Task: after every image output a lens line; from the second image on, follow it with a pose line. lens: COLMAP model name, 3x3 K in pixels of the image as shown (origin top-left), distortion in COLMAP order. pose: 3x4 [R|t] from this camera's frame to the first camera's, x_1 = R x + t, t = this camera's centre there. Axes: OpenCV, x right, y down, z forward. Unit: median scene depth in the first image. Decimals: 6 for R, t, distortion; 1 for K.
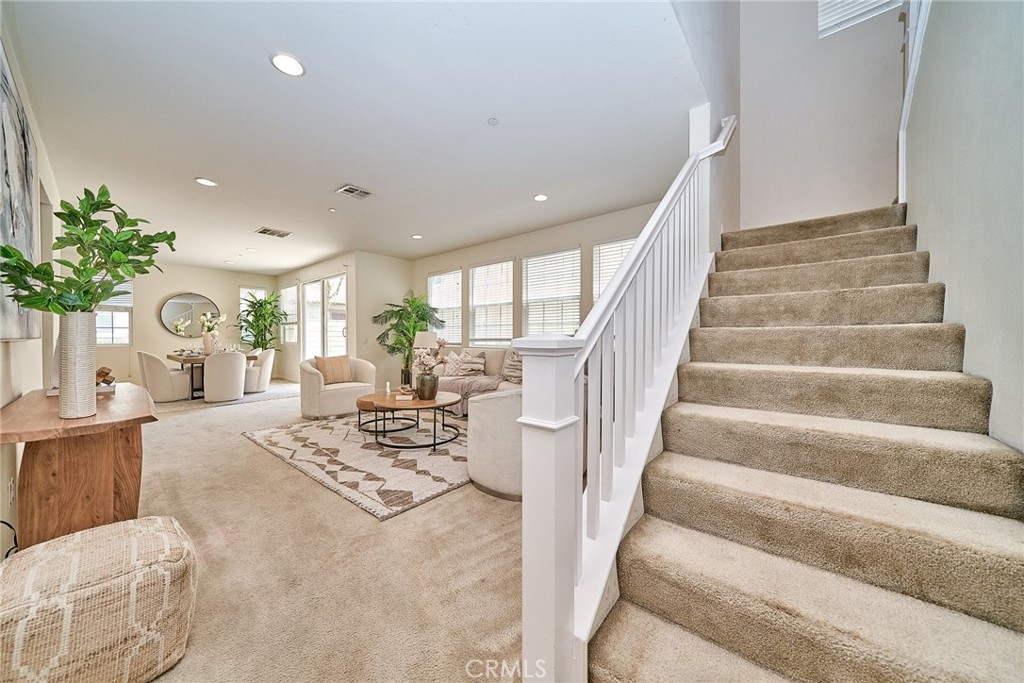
lens RADIAL K [[346.4, 0, 507.2], [0, 346.4, 338.5], [0, 0, 1]] dist [-0.003271, -0.000495]
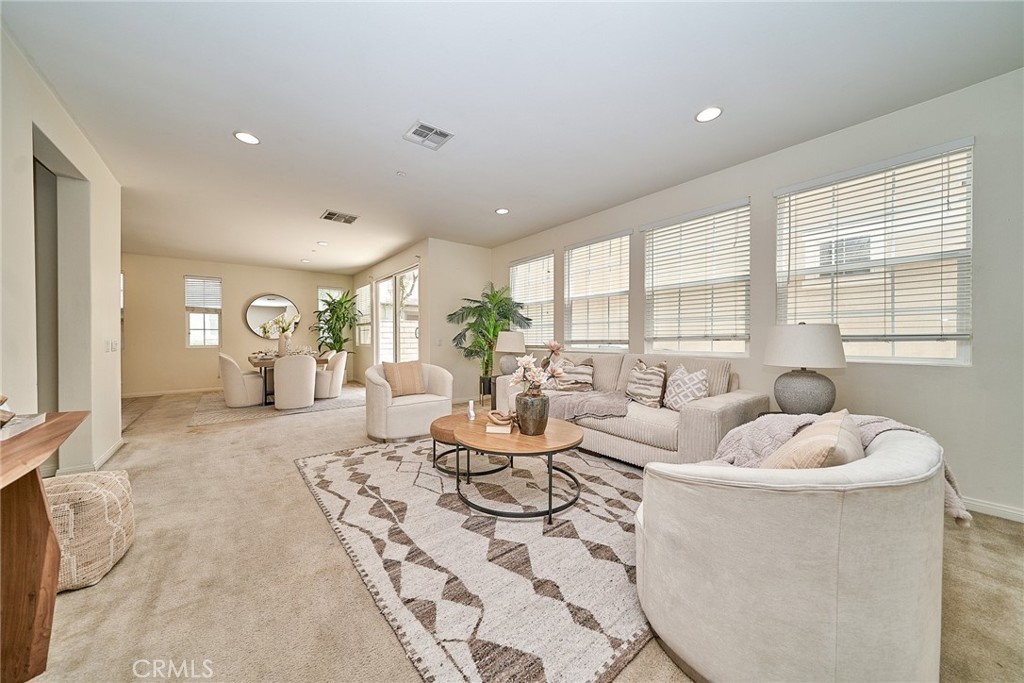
lens RADIAL K [[346.4, 0, 503.9], [0, 346.4, 340.6], [0, 0, 1]] dist [-0.003271, -0.000495]
pose [[0.980371, 0.000657, -0.197161, -0.108983], [-0.000282, 0.999998, 0.001930, -0.000412], [0.197162, -0.001836, 0.980369, 0.245152]]
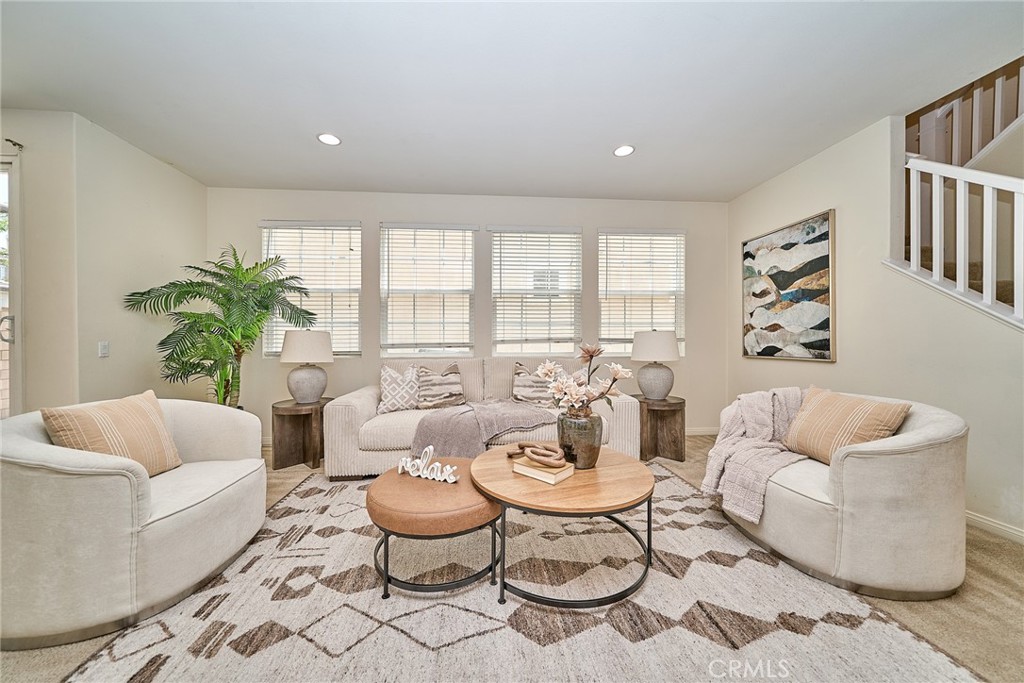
lens RADIAL K [[346.4, 0, 507.2], [0, 346.4, 342.5], [0, 0, 1]] dist [-0.003271, -0.000495]
pose [[0.712396, -0.004806, 0.701762, -0.461208], [0.005455, 0.999984, 0.001311, -0.001672], [-0.701757, 0.002894, 0.712411, 0.504118]]
